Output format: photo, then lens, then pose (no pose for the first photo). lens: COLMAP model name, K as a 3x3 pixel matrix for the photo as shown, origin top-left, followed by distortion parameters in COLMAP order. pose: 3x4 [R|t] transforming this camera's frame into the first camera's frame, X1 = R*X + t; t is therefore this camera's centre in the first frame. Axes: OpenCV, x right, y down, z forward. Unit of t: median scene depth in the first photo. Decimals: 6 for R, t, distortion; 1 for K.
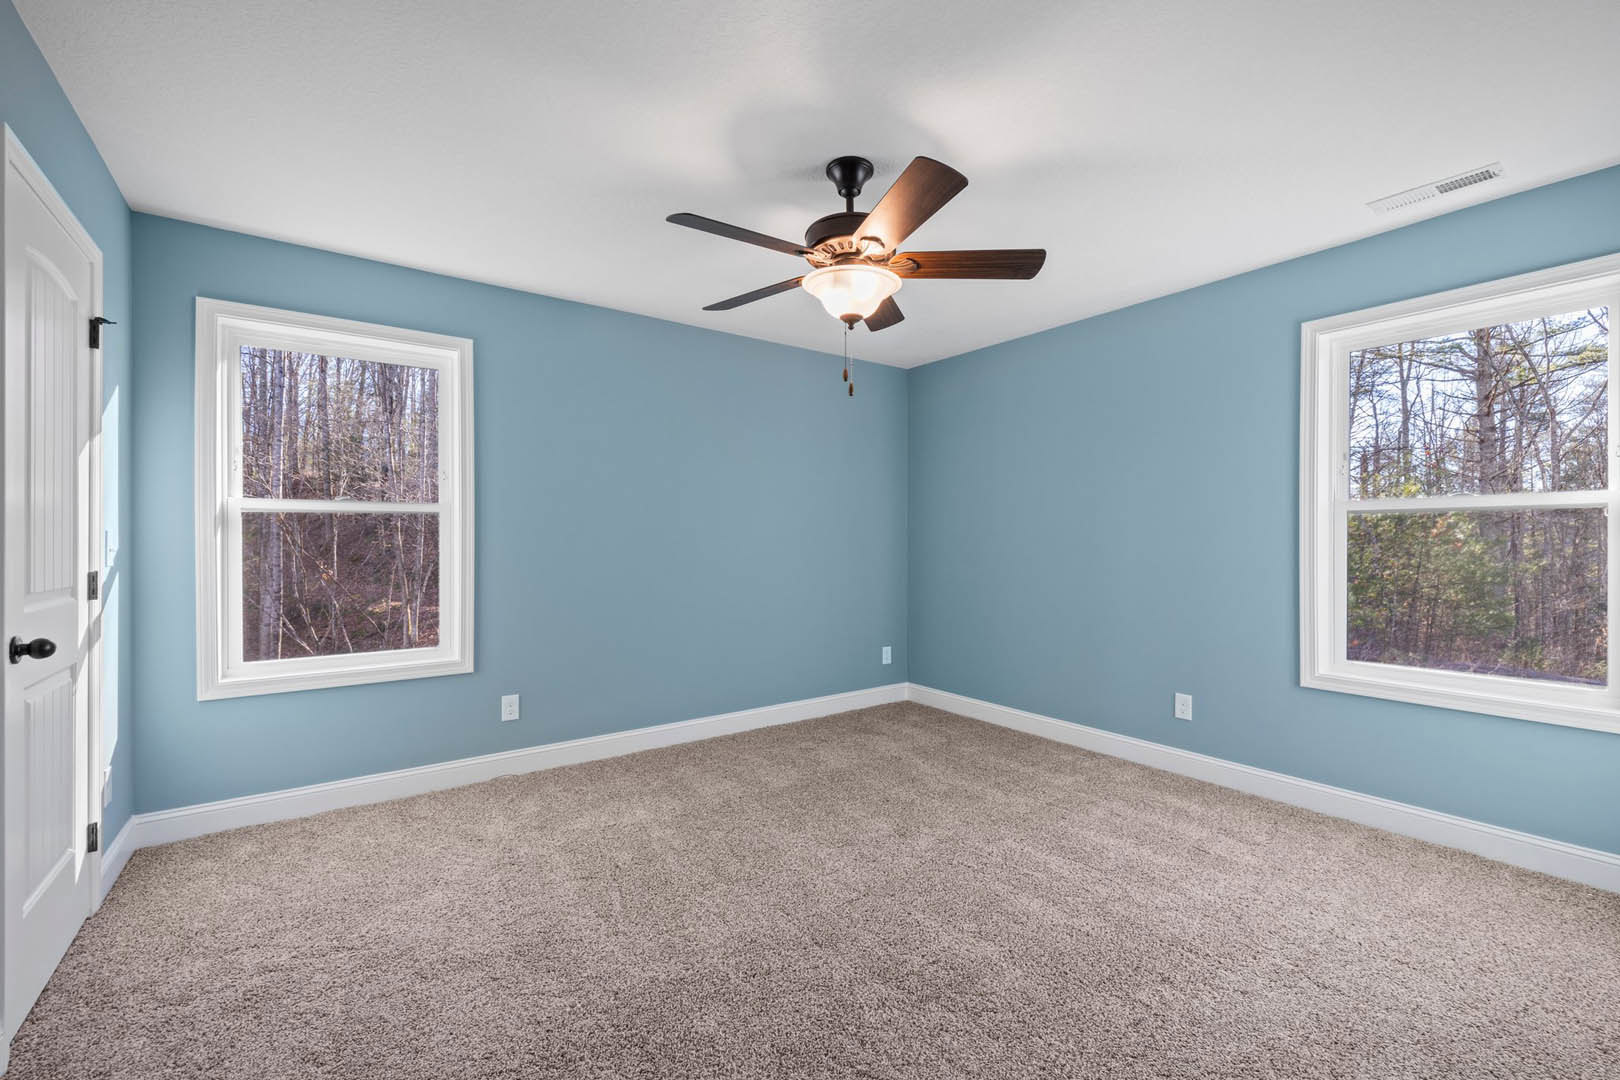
lens RADIAL K [[687.6, 0, 813.2], [0, 687.6, 540.9], [0, 0, 1]] dist [0.004333, -0.000008]
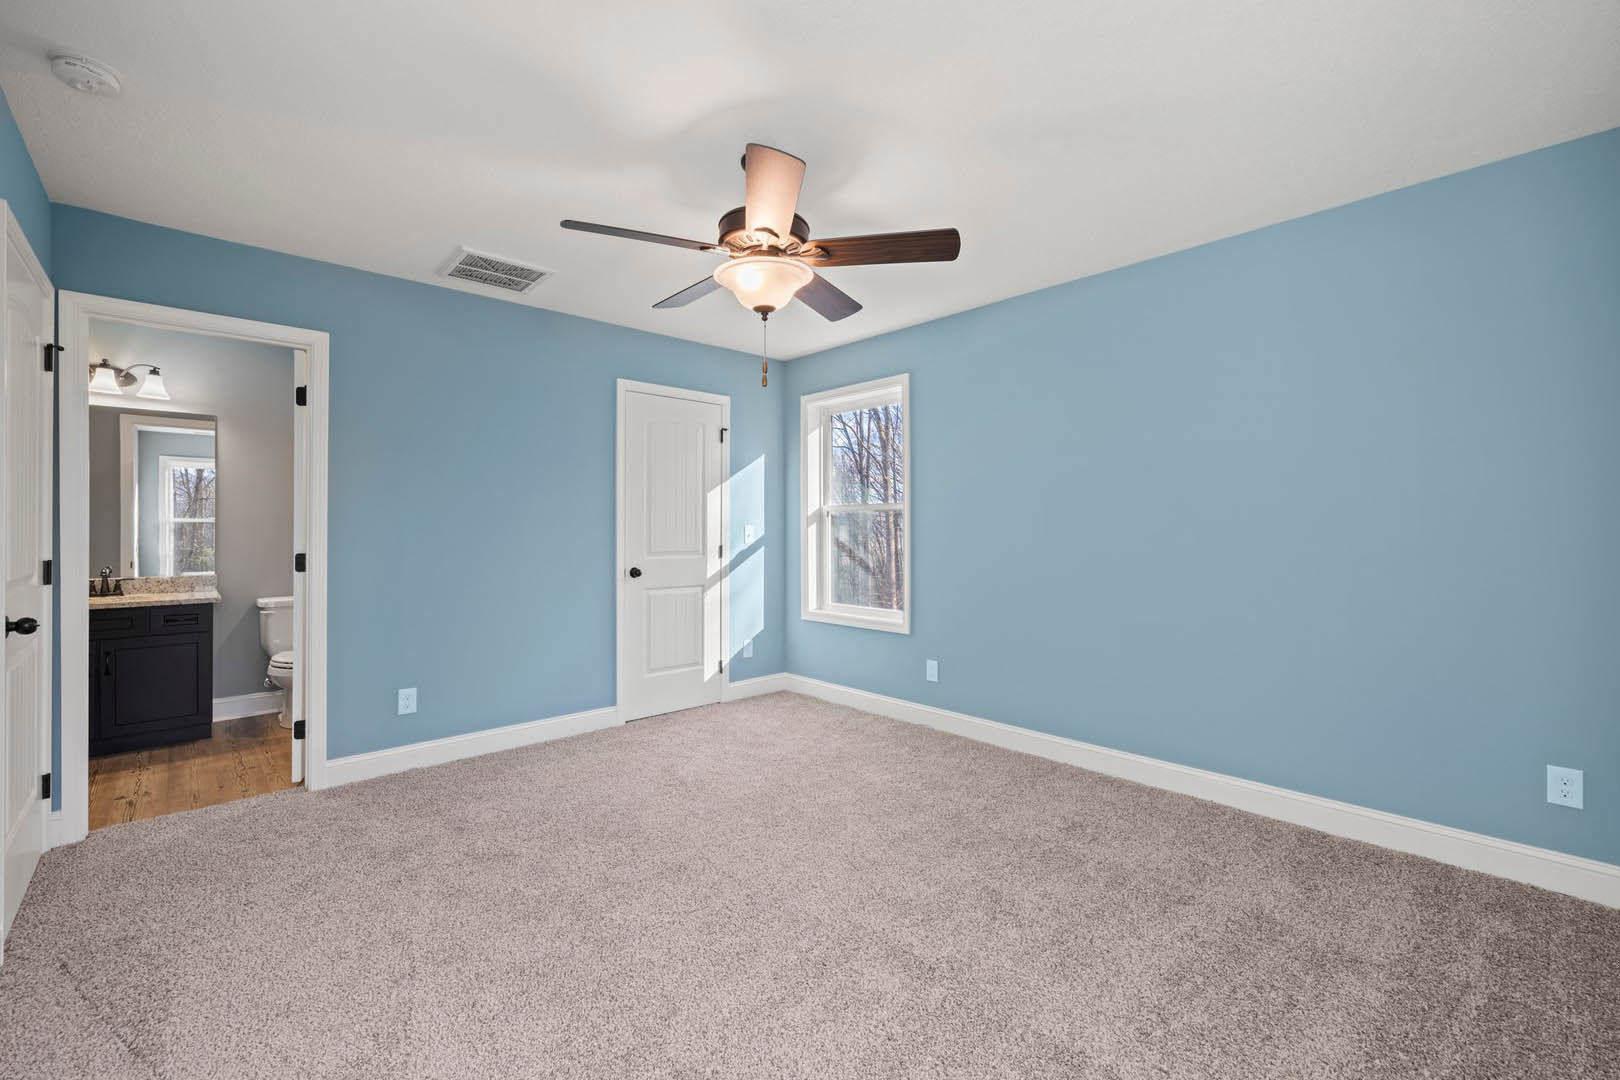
lens RADIAL K [[687.6, 0, 813.2], [0, 687.6, 540.9], [0, 0, 1]] dist [0.004333, -0.000008]
pose [[0.103567, 0.007027, -0.994598, 0.756062], [-0.003414, 0.999972, 0.006709, 0.010530], [0.994617, 0.002701, 0.103588, 0.705485]]
